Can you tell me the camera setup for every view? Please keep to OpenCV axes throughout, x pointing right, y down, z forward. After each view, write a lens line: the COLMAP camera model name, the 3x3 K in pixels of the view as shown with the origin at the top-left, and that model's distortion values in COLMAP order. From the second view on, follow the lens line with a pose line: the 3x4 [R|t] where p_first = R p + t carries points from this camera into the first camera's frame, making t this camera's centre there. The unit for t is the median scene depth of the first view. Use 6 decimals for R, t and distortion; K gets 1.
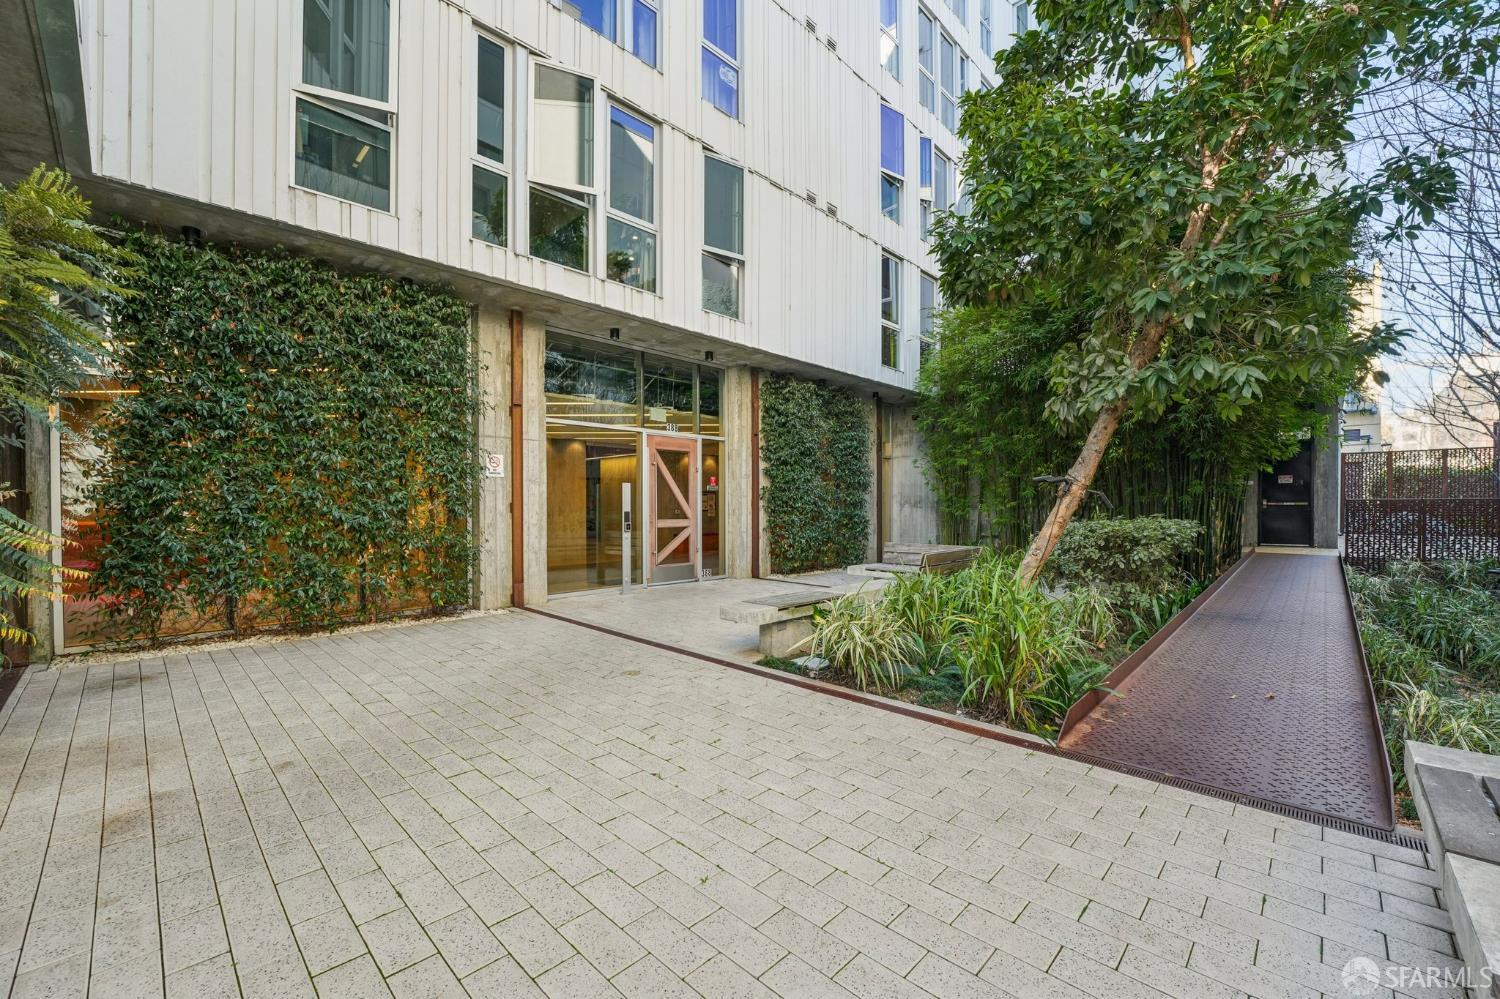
lens RADIAL K [[610.2, 0, 752.5], [0, 610.2, 504.0], [0, 0, 1]] dist [-0.031254, 0.004035]
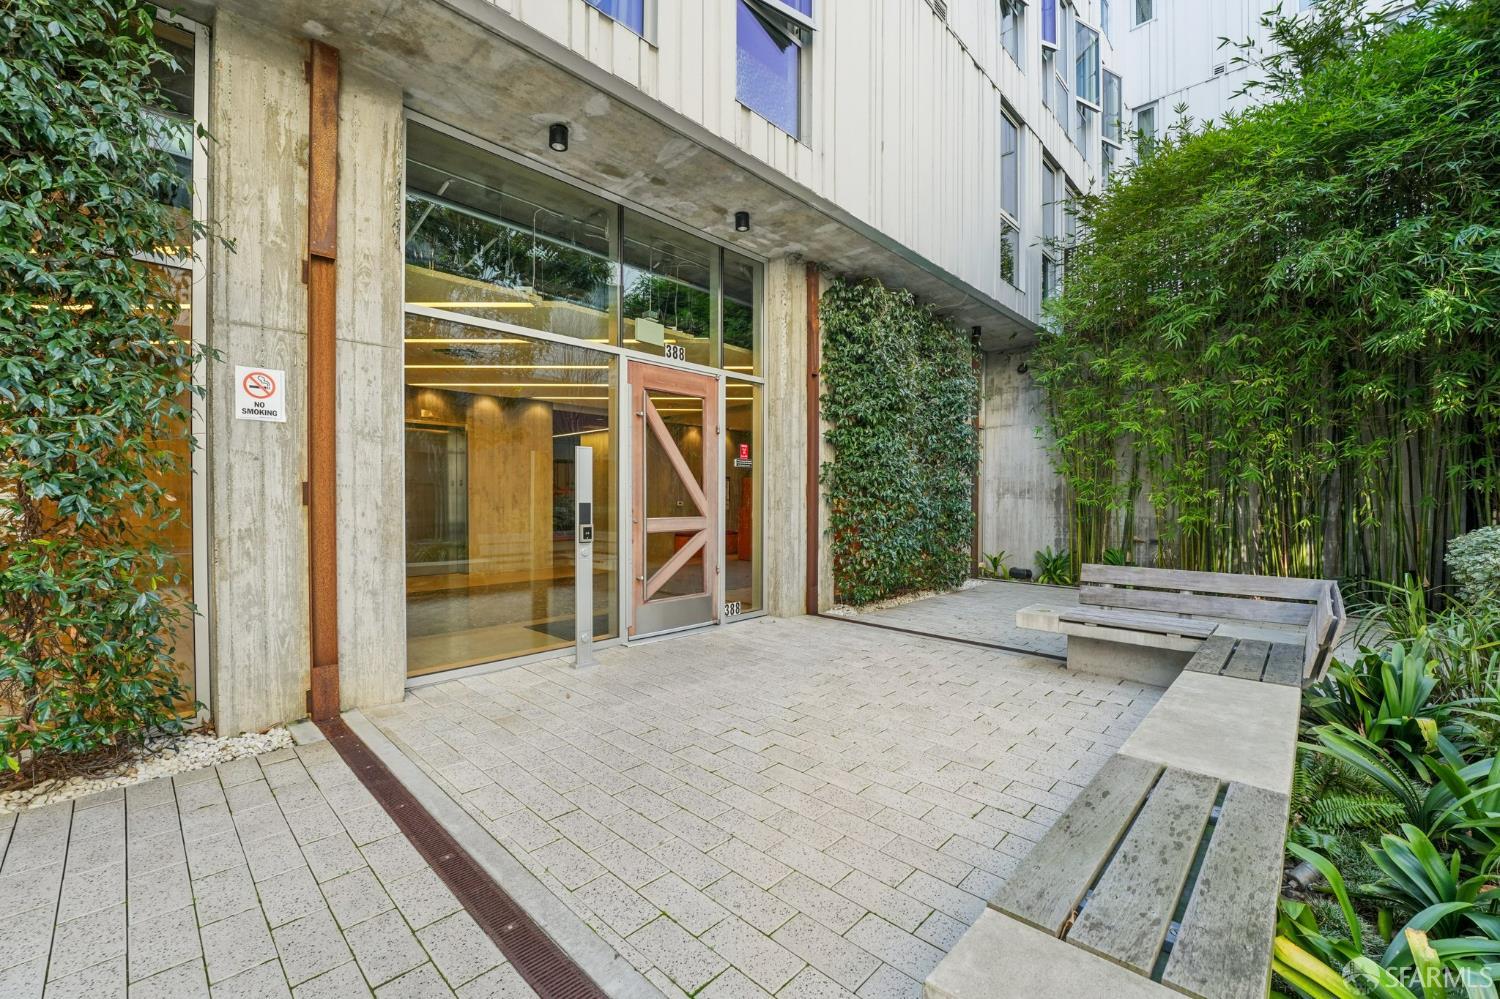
lens RADIAL K [[610.2, 0, 750.1], [0, 610.2, 501.0], [0, 0, 1]] dist [-0.031254, 0.004035]
pose [[0.999975, 0.003369, -0.006222, -0.054752], [-0.003315, 0.999956, 0.008768, 0.005025], [0.006251, -0.008747, 0.999942, 0.411123]]
